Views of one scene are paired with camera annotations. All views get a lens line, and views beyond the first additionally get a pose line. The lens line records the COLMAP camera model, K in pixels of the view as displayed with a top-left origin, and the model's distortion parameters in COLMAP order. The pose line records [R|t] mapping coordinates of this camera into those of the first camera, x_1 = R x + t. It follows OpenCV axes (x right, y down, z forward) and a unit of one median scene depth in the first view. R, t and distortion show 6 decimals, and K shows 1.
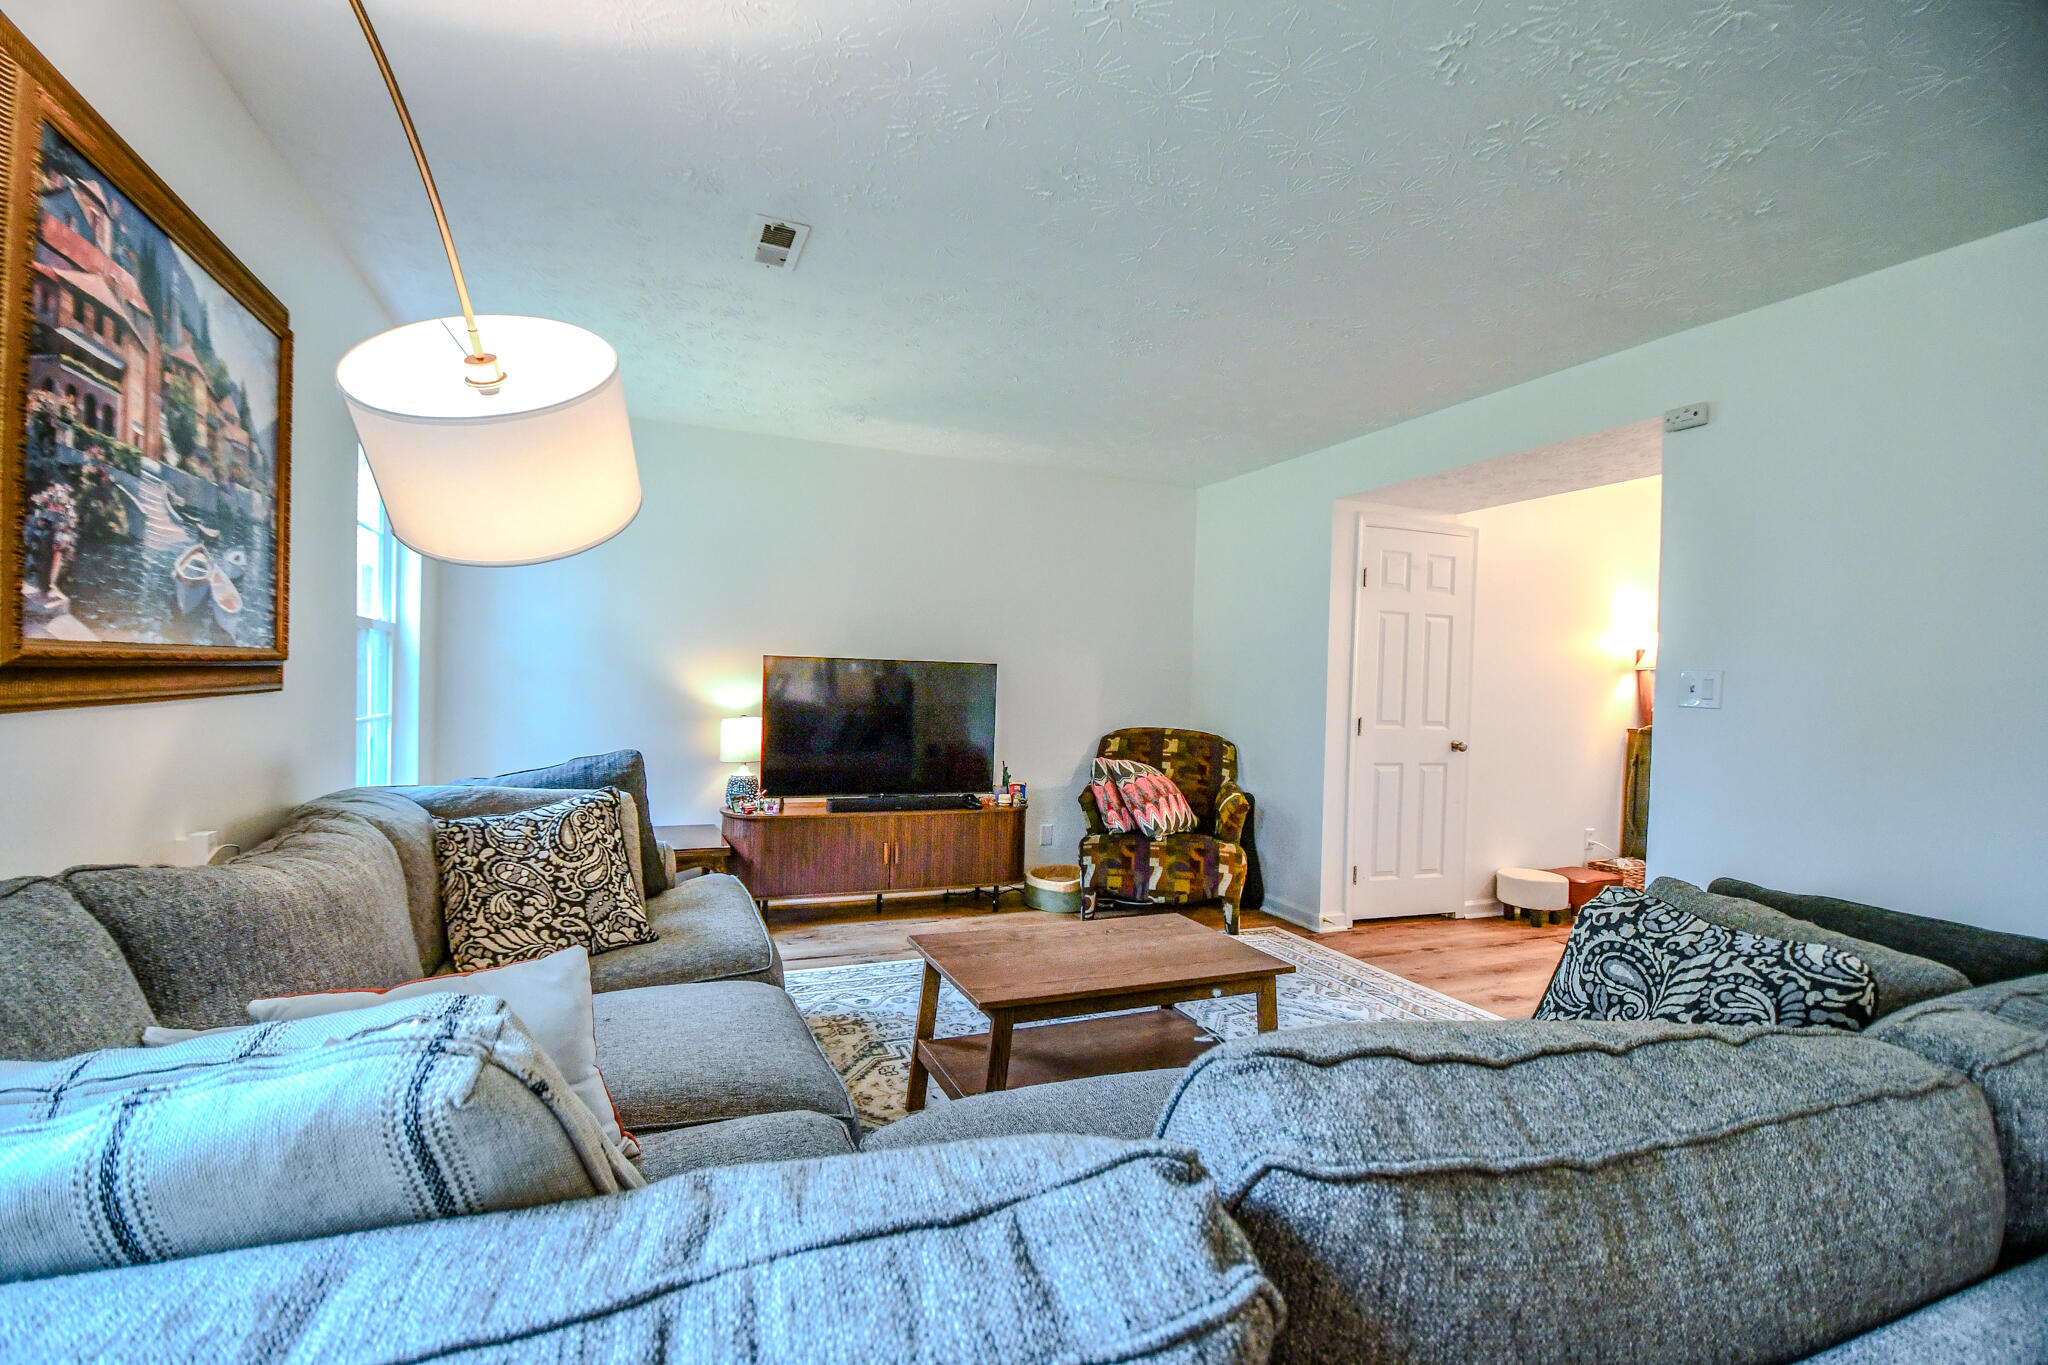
lens RADIAL K [[890.4, 0, 997.7], [0, 890.4, 698.9], [0, 0, 1]] dist [0.014703, -0.023256]
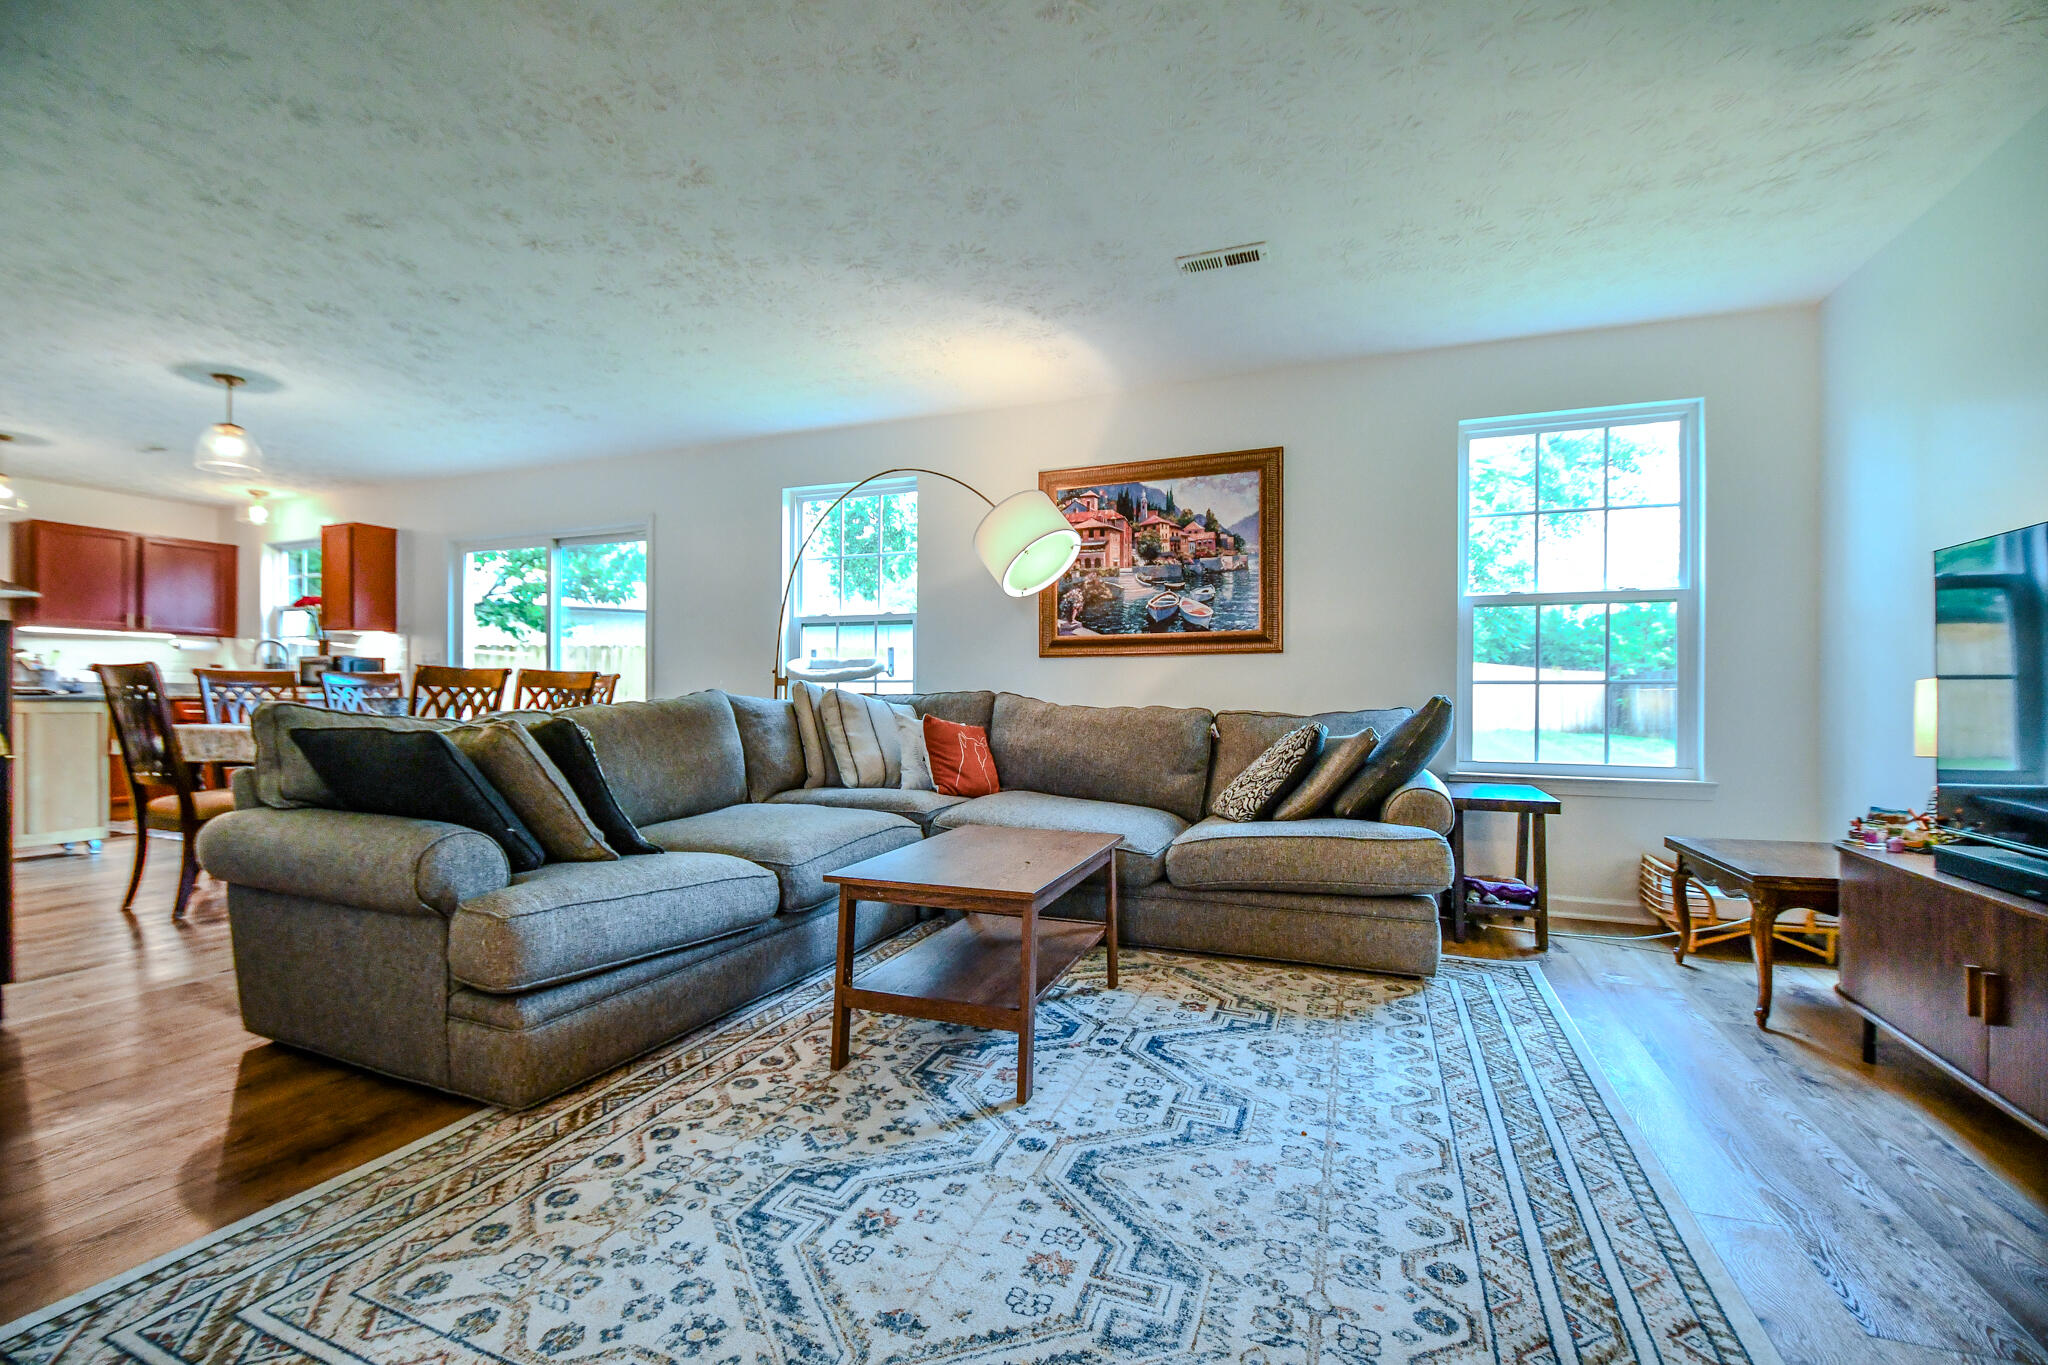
lens RADIAL K [[890.4, 0, 997.7], [0, 890.4, 698.9], [0, 0, 1]] dist [0.014703, -0.023256]
pose [[-0.695865, -0.026813, -0.717672, 0.476714], [-0.038458, 0.999260, -0.000044, 0.056639], [0.717142, 0.027570, -0.696382, 0.958025]]
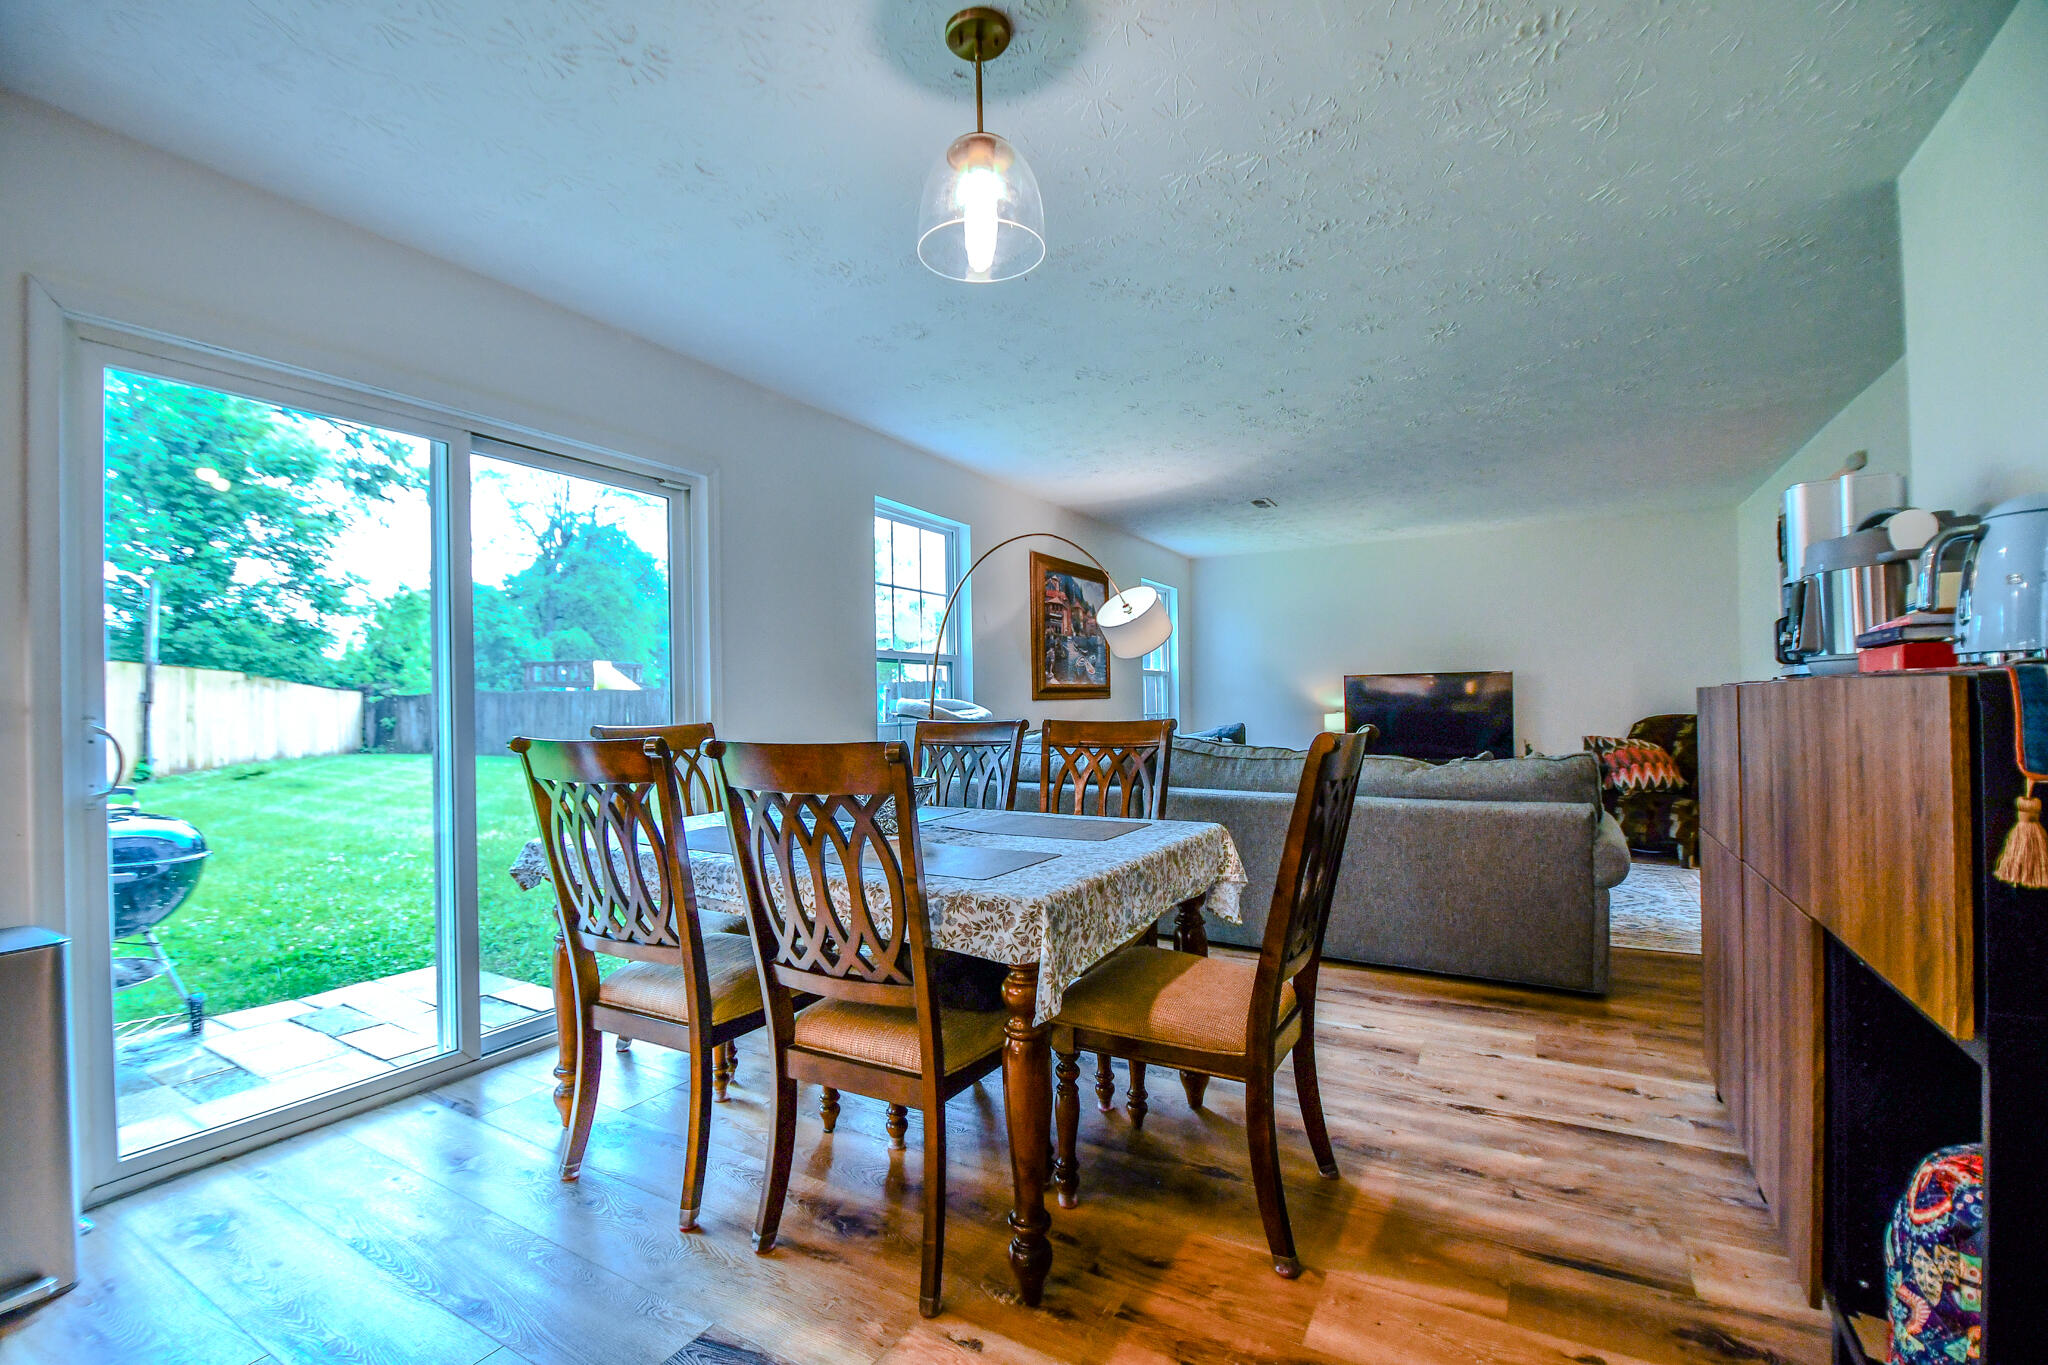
lens RADIAL K [[890.4, 0, 997.7], [0, 890.4, 698.9], [0, 0, 1]] dist [0.014703, -0.023256]
pose [[0.607304, -0.038580, -0.793532, 0.691918], [0.015805, 0.999209, -0.036484, 0.049250], [0.794312, 0.009615, 0.607434, -0.577954]]
